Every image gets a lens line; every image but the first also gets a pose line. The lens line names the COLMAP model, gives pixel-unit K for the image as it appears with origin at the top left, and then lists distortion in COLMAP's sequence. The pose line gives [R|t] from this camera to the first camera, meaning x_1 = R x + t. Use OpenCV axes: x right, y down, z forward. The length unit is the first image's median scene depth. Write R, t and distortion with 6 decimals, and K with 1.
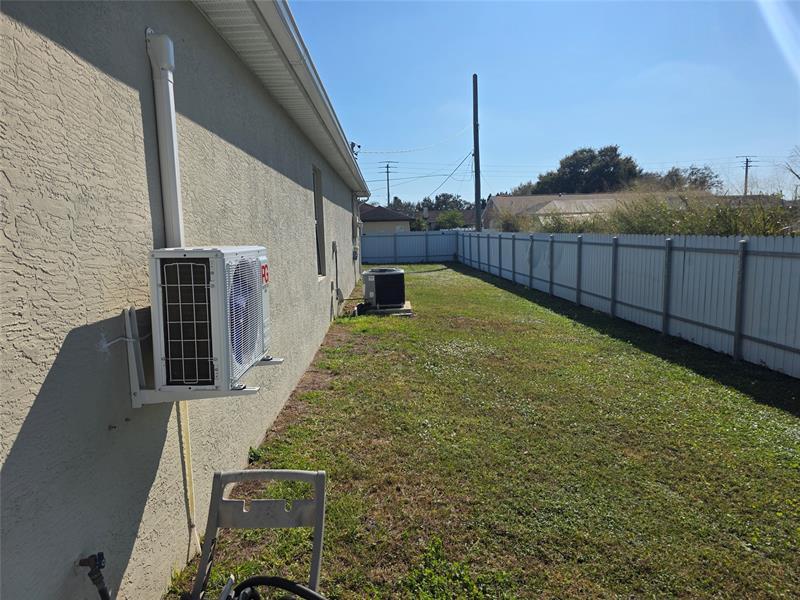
lens RADIAL K [[543.4, 0, 396.8], [0, 543.4, 299.0], [0, 0, 1]] dist [0.044609, -0.028589]
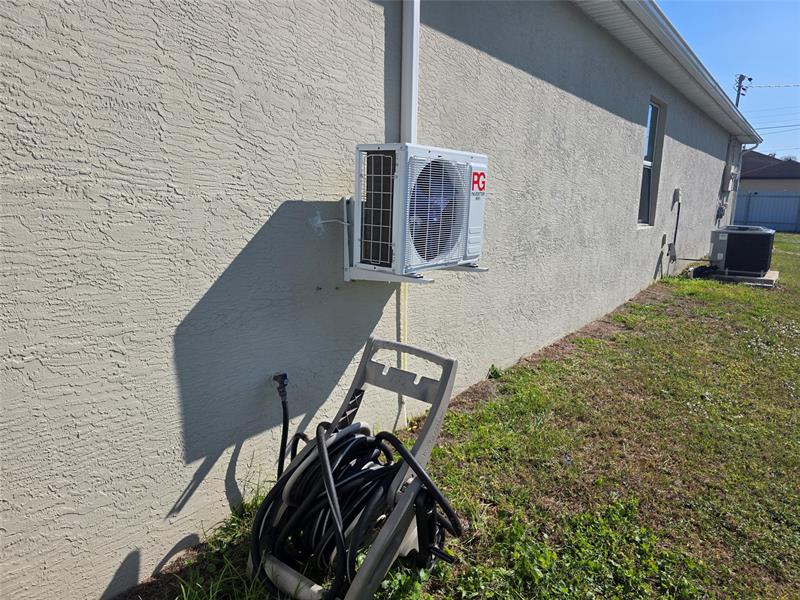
lens RADIAL K [[543.4, 0, 399.9], [0, 543.4, 299.2], [0, 0, 1]] dist [0.044609, -0.028589]
pose [[0.798211, 0.157798, -0.581342, 0.223696], [-0.113183, 0.987179, 0.112551, 0.061542], [0.591649, -0.024041, 0.805837, 0.070762]]
